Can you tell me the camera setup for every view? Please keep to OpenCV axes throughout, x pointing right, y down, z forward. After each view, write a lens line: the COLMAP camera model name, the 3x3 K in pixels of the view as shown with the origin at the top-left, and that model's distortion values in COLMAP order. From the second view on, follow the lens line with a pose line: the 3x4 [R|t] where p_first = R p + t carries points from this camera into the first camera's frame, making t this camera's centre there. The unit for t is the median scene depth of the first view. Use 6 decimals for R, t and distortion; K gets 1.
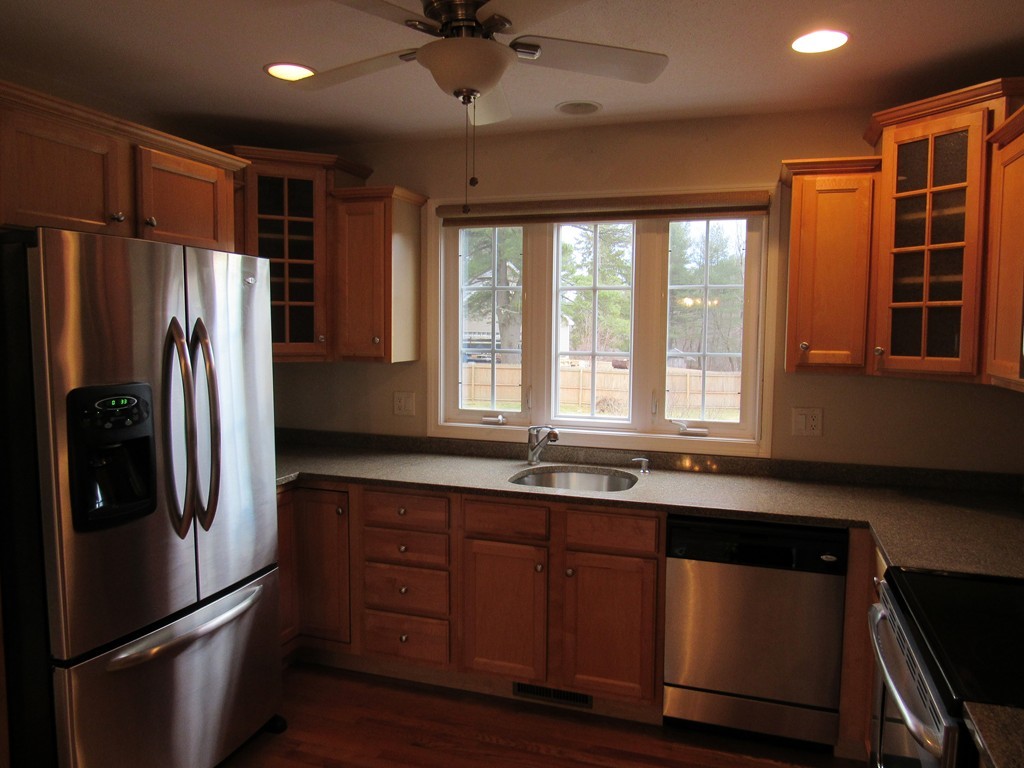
lens RADIAL K [[731.5, 0, 513.1], [0, 731.5, 390.0], [0, 0, 1]] dist [-0.028780, 0.007952]
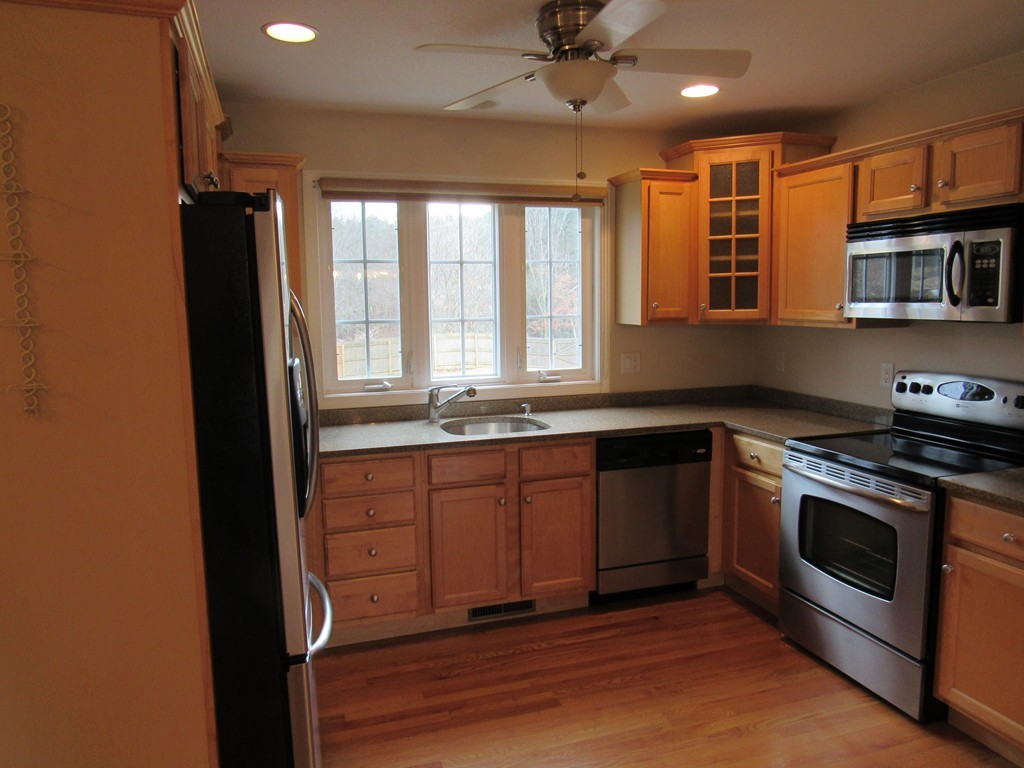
lens RADIAL K [[731.5, 0, 513.1], [0, 731.5, 390.0], [0, 0, 1]] dist [-0.028780, 0.007952]
pose [[0.798052, -0.095966, 0.594898, -0.604534], [0.074806, 0.995378, 0.060219, -0.004116], [-0.597928, -0.003556, 0.801542, 0.049314]]
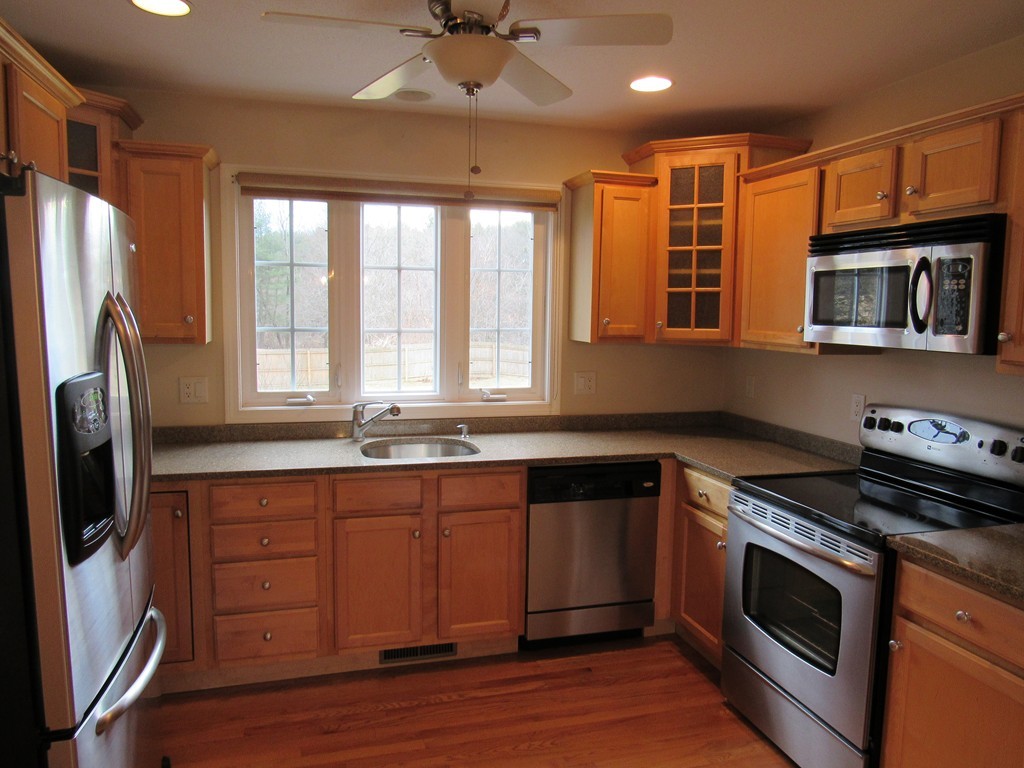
lens RADIAL K [[731.5, 0, 513.1], [0, 731.5, 390.0], [0, 0, 1]] dist [-0.028780, 0.007952]
pose [[0.820837, -0.060738, 0.567924, -0.418062], [0.042895, 0.998077, 0.044744, -0.005378], [-0.569550, -0.012366, 0.821864, 0.054757]]
